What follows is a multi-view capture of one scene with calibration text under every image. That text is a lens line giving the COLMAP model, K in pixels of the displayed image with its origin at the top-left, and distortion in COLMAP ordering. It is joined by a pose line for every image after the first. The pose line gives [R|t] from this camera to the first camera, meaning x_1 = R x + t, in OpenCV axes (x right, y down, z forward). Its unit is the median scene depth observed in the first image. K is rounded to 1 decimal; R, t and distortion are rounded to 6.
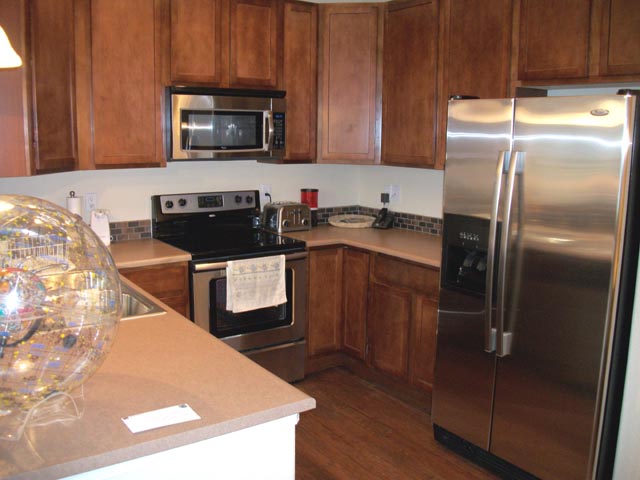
lens RADIAL K [[622.3, 0, 320.0], [0, 622.3, 240.0], [0, 0, 1]] dist [-0.008020, -0.002390]
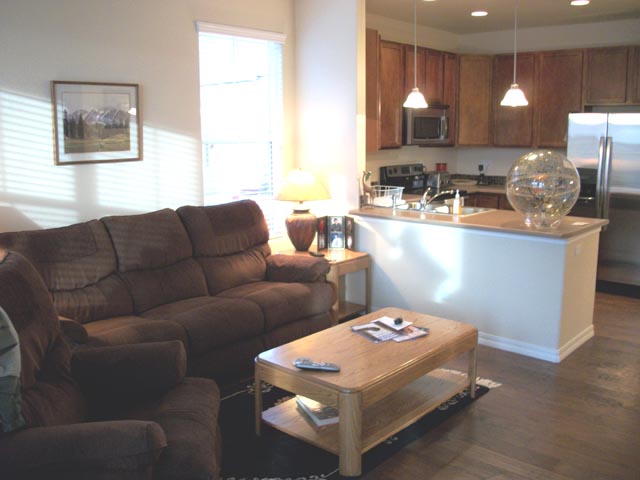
lens RADIAL K [[623.7, 0, 320.0], [0, 623.7, 240.0], [0, 0, 1]] dist [-0.126359, 0.032076]
pose [[0.973770, -0.058204, 0.219965, -0.814285], [0.058562, 0.998272, 0.004898, 0.108464], [-0.219870, 0.008112, 0.975495, -0.604449]]
